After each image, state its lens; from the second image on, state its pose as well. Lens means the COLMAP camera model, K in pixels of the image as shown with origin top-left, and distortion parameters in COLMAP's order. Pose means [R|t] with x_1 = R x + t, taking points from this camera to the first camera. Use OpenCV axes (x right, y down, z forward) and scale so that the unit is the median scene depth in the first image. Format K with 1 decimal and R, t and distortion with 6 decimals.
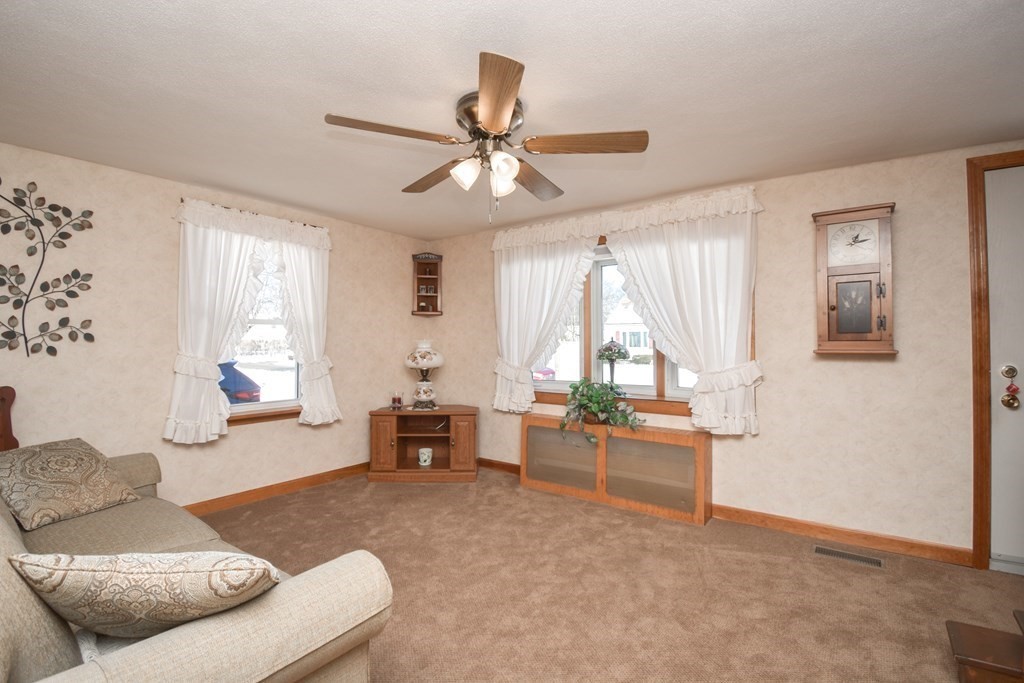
lens RADIAL K [[468.9, 0, 508.8], [0, 468.9, 339.7], [0, 0, 1]] dist [0.002614, -0.016967]
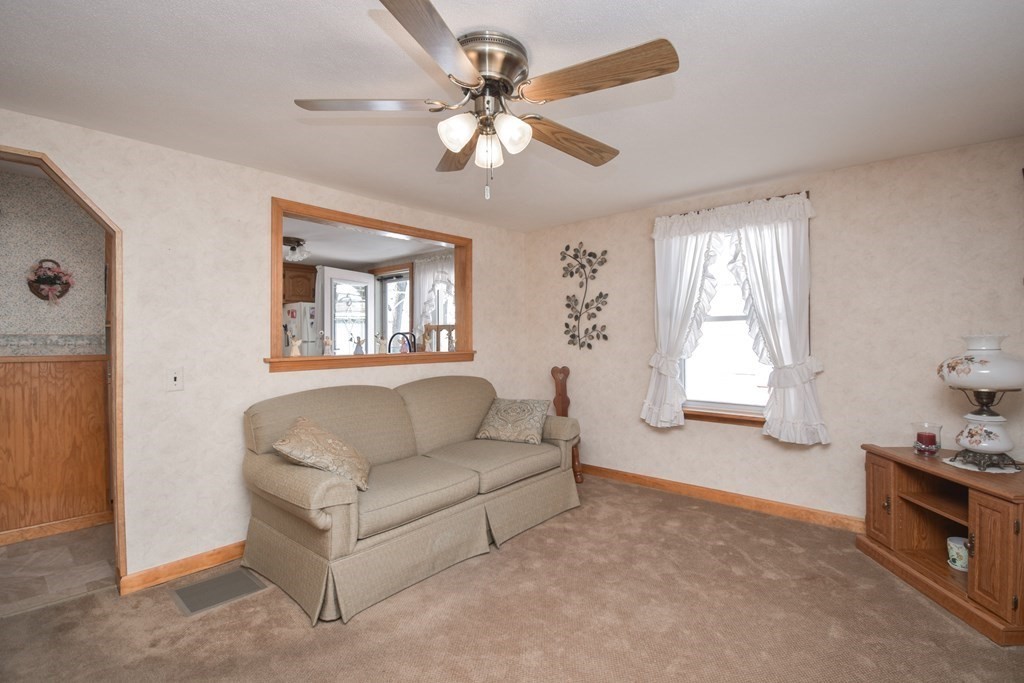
lens RADIAL K [[453.7, 0, 514.8], [0, 453.7, 338.1], [0, 0, 1]] dist [0.021301, -0.025277]
pose [[-0.061183, -0.002308, -0.998124, 0.476832], [0.013088, 0.999909, -0.003115, -0.001303], [0.998041, -0.013254, -0.061148, 0.703720]]
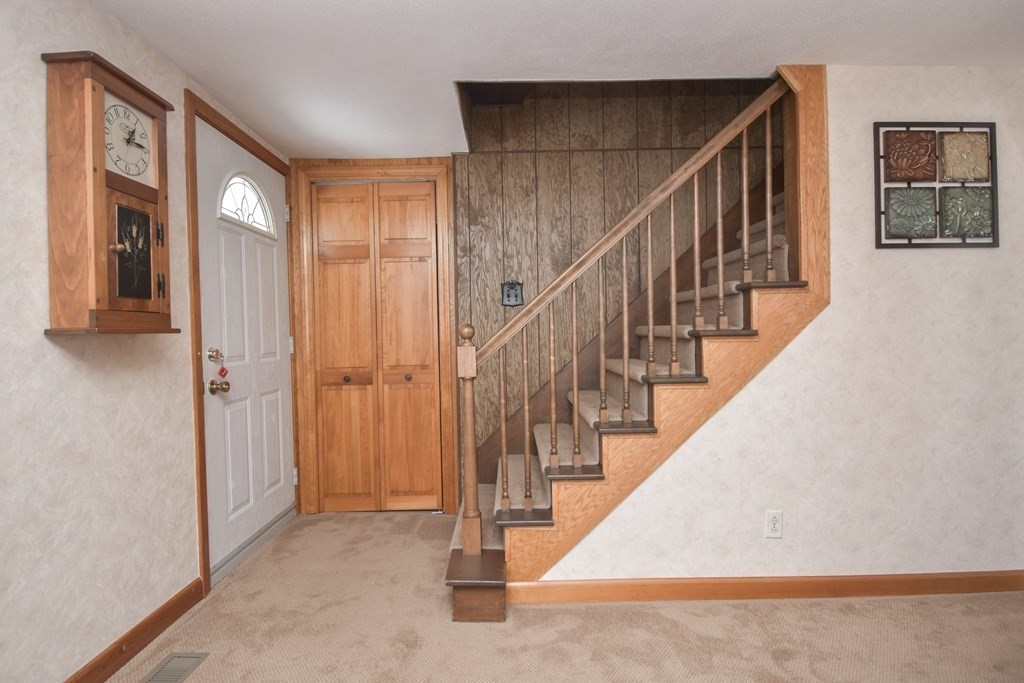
lens RADIAL K [[523.2, 0, 513.9], [0, 523.2, 336.0], [0, 0, 1]] dist [-0.002342, -0.001356]
pose [[-0.612709, 0.008482, 0.790263, -0.044353], [0.011830, 0.999929, -0.001561, 0.031490], [-0.790220, 0.008392, -0.612766, 0.846683]]
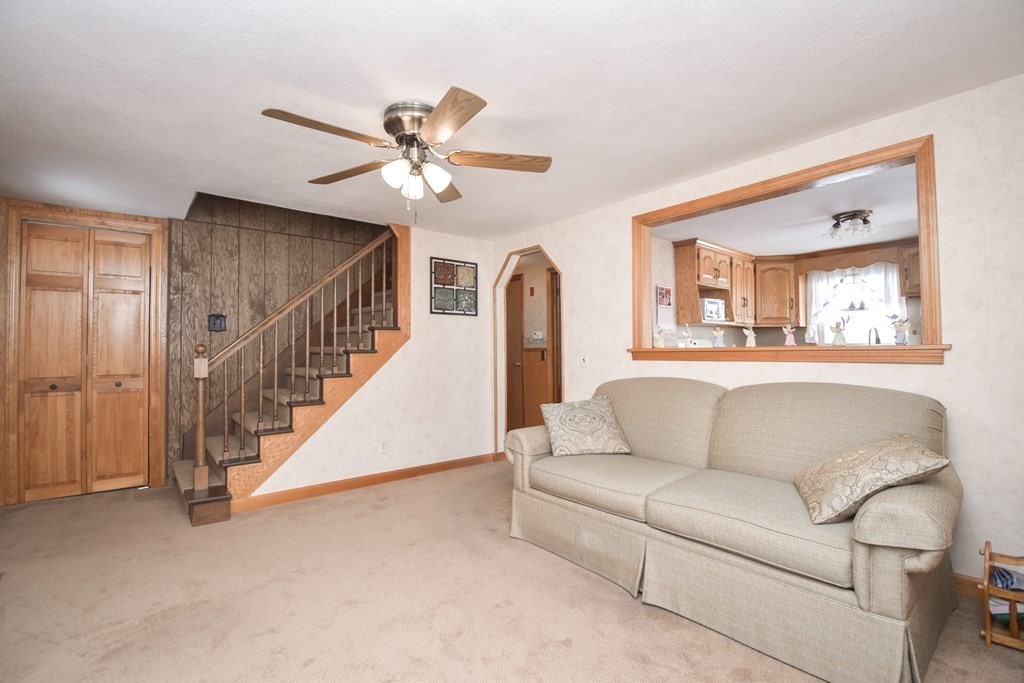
lens RADIAL K [[453.7, 0, 514.8], [0, 453.7, 338.1], [0, 0, 1]] dist [0.021301, -0.025277]
pose [[-0.975305, 0.012605, 0.220502, -0.321169], [0.005143, 0.999396, -0.034381, 0.037807], [-0.220802, -0.032398, -0.974780, 1.271689]]
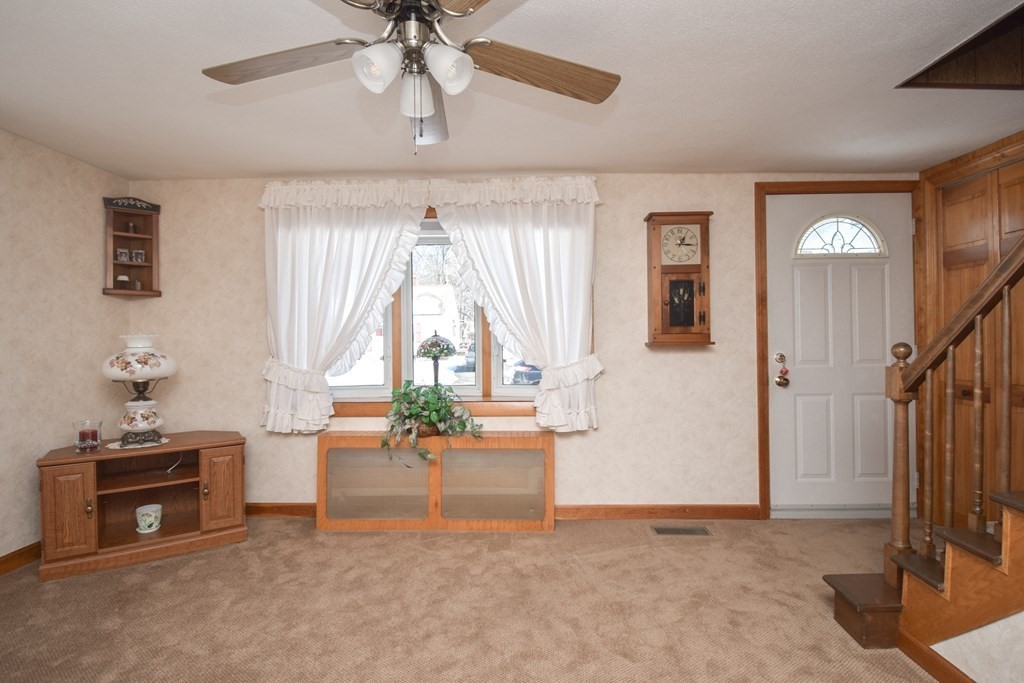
lens RADIAL K [[491.6, 0, 512.0], [0, 491.6, 341.5], [0, 0, 1]] dist [0.021879, -0.032943]
pose [[0.816533, -0.011539, 0.577183, -0.209911], [0.002915, 0.999870, 0.015866, 0.000701], [-0.577291, -0.011273, 0.816461, 0.235122]]
